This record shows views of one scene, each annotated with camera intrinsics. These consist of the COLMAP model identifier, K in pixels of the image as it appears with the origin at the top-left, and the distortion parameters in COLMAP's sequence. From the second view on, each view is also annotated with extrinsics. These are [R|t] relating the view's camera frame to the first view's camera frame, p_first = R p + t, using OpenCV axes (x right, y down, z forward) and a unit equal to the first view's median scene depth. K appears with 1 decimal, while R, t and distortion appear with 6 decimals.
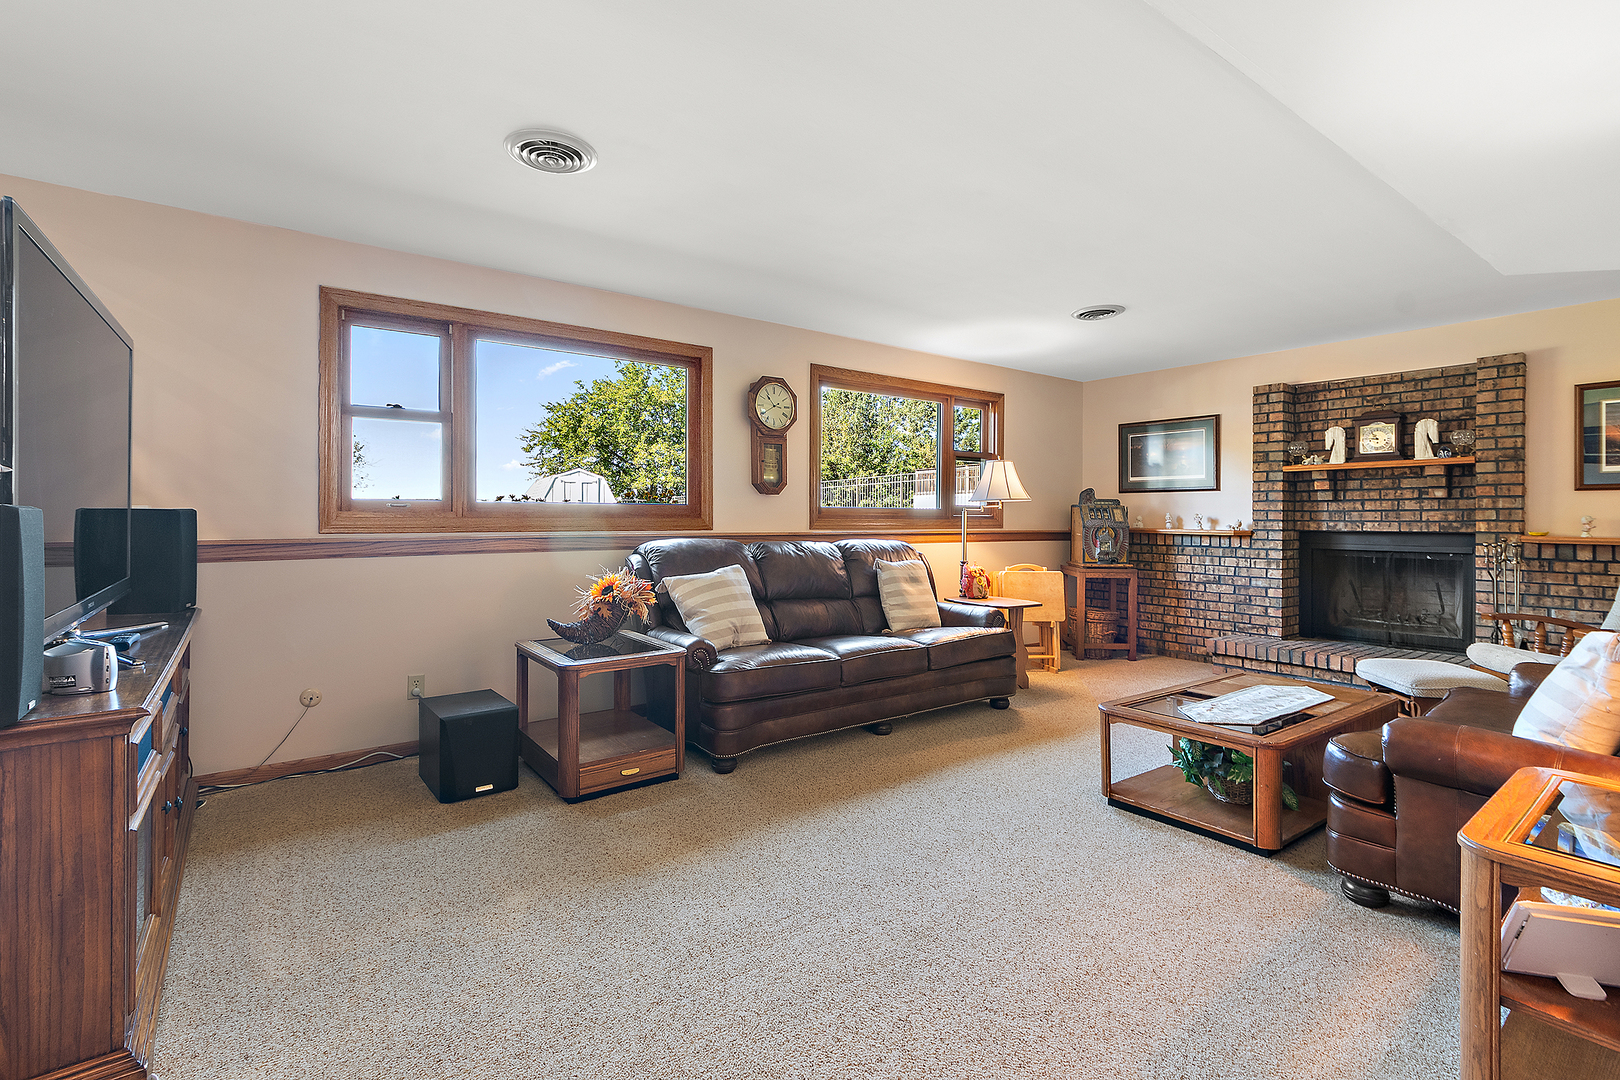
lens RADIAL K [[739.0, 0, 803.9], [0, 739.0, 517.4], [0, 0, 1]] dist [-0.001202, -0.000205]
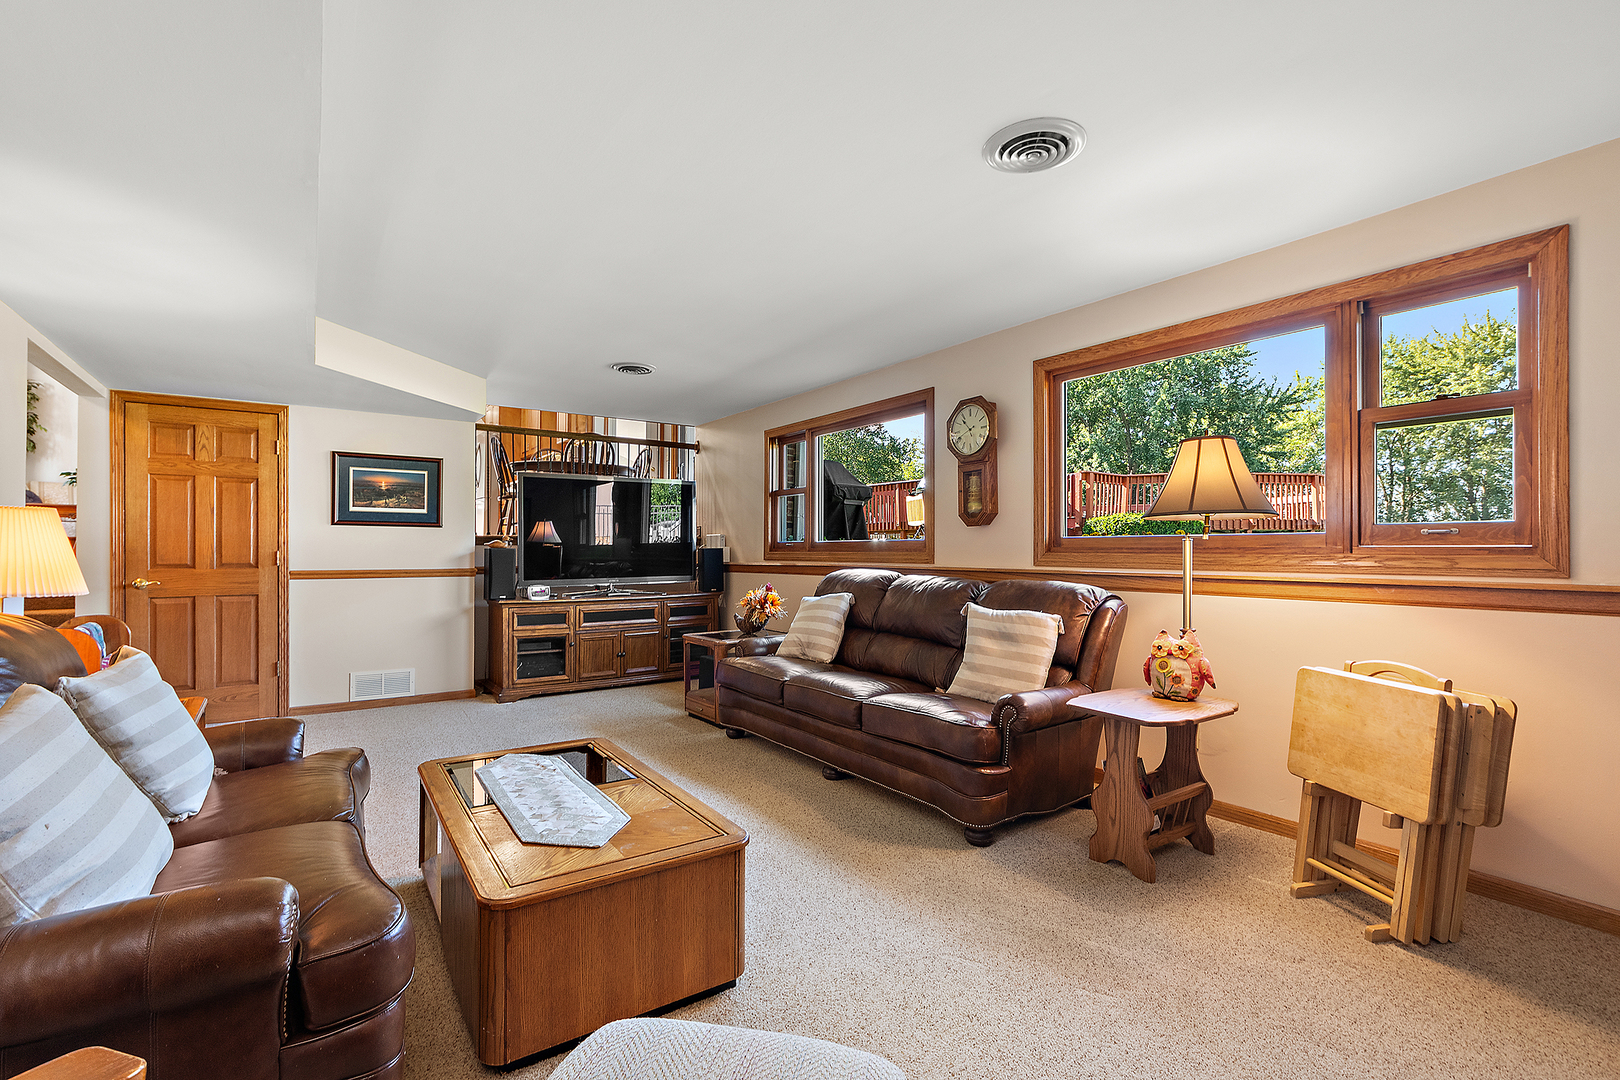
lens RADIAL K [[735.9, 0, 803.2], [0, 735.9, 538.7], [0, 0, 1]] dist [-0.003227, -0.000372]
pose [[-0.037755, -0.018096, -0.999123, 0.882613], [0.005836, 0.999815, -0.018329, 0.000443], [0.999270, -0.006523, -0.037642, 0.826734]]
